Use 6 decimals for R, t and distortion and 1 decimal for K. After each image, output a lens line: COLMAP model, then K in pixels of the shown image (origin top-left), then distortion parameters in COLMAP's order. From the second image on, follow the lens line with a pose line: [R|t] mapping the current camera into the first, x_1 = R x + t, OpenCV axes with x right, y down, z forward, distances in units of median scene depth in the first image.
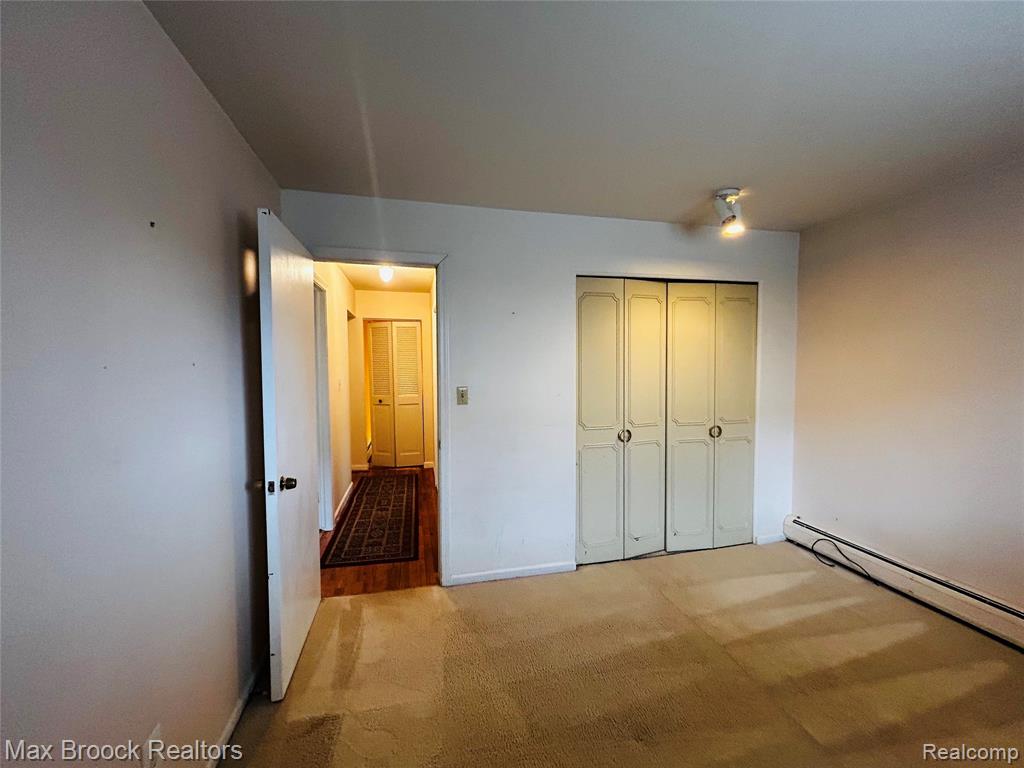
lens RADIAL K [[414.3, 0, 512.3], [0, 414.3, 381.9], [0, 0, 1]] dist [0.002596, -0.000092]
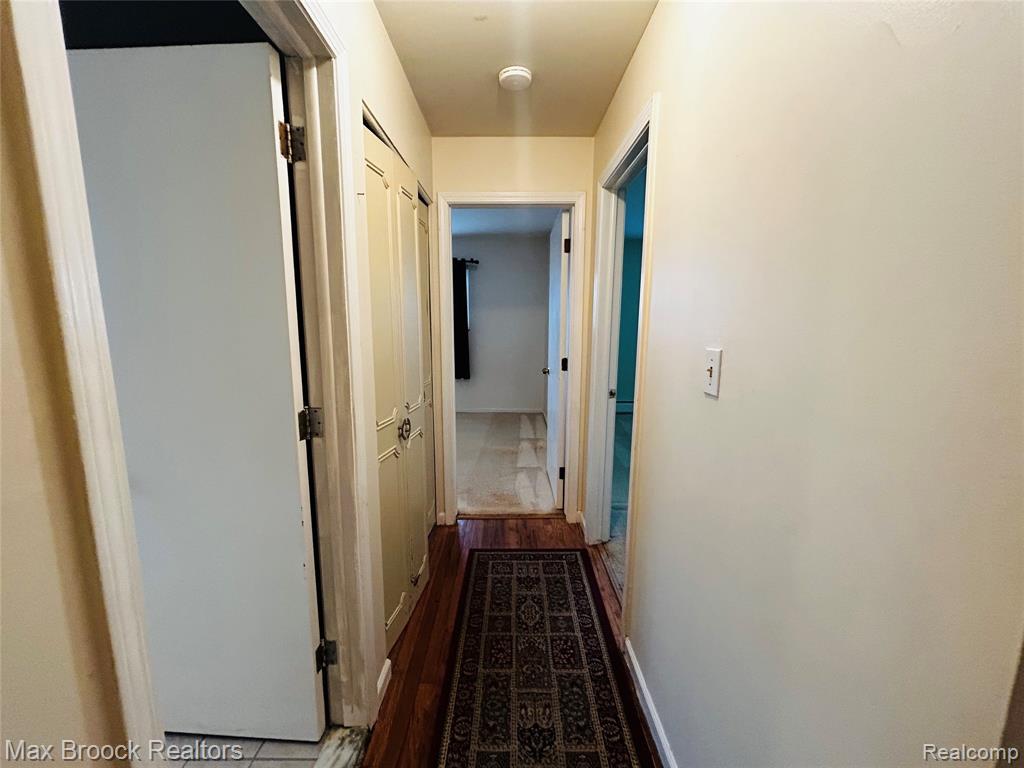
lens RADIAL K [[414.3, 0, 512.3], [0, 414.3, 381.9], [0, 0, 1]] dist [0.002596, -0.000092]
pose [[-0.973565, -0.029612, 0.226483, -0.427503], [0.015436, 0.980764, 0.194586, -0.047231], [-0.227888, 0.192938, -0.954380, 1.501213]]
